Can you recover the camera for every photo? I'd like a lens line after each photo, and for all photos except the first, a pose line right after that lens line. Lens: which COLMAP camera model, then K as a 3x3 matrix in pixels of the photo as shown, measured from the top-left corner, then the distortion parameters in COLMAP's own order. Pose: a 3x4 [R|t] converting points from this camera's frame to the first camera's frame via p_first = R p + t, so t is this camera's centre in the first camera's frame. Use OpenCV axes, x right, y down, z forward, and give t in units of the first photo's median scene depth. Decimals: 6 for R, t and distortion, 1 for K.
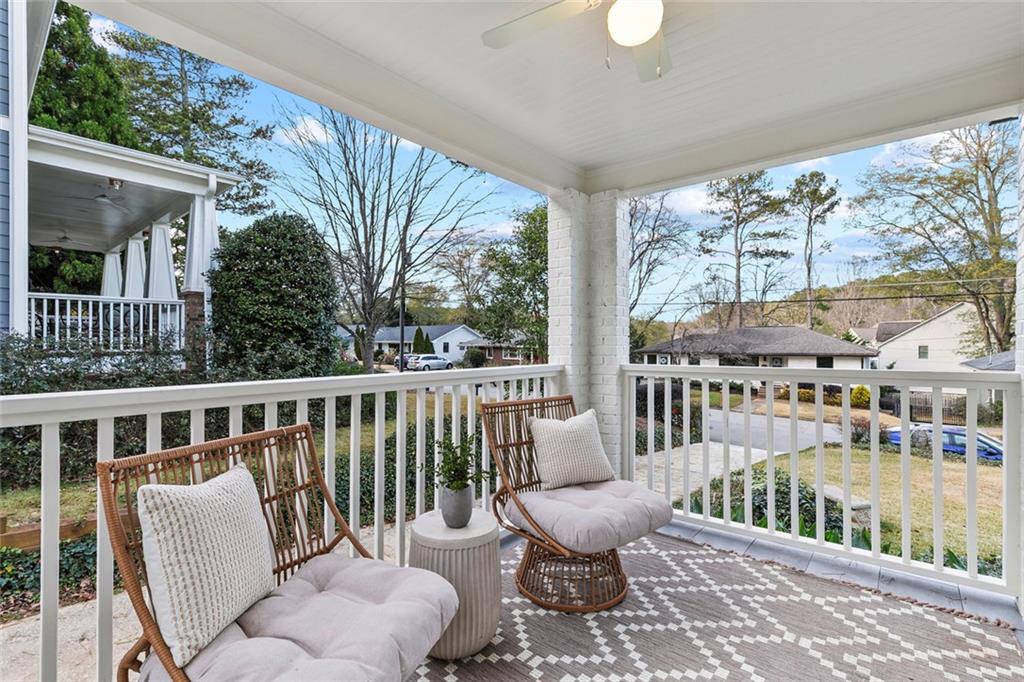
lens RADIAL K [[465.9, 0, 506.7], [0, 465.9, 338.1], [0, 0, 1]] dist [0.002037, -0.000164]
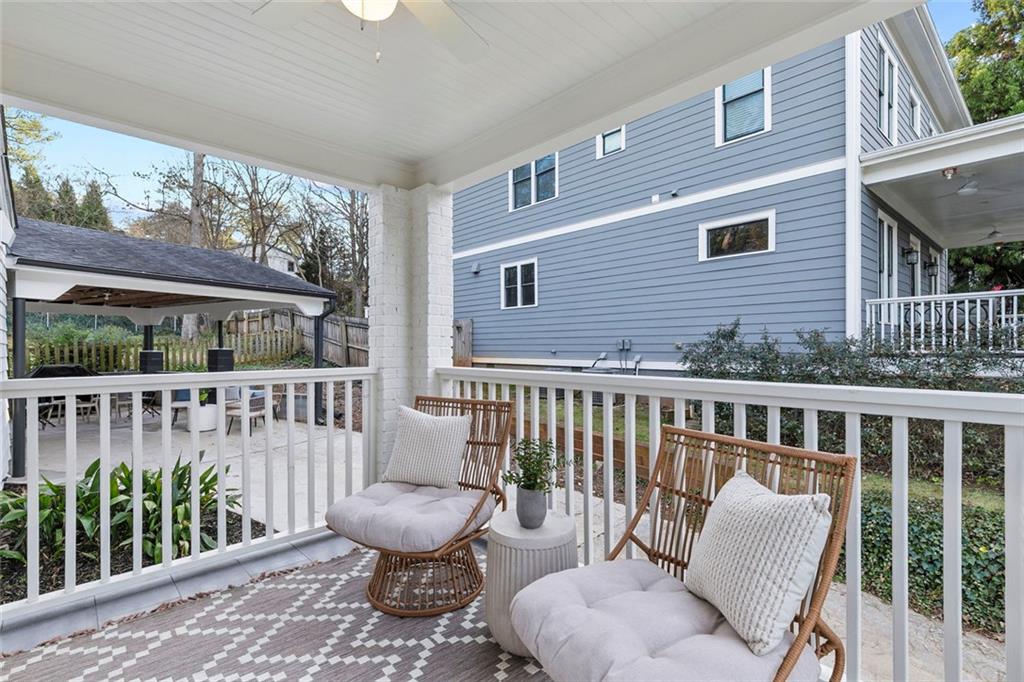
lens RADIAL K [[465.9, 0, 506.7], [0, 465.9, 338.1], [0, 0, 1]] dist [0.002037, -0.000164]
pose [[-0.090782, -0.013421, -0.995780, 0.941313], [0.012089, 0.999821, -0.014578, 0.010751], [0.995797, -0.013362, -0.090604, 1.085456]]
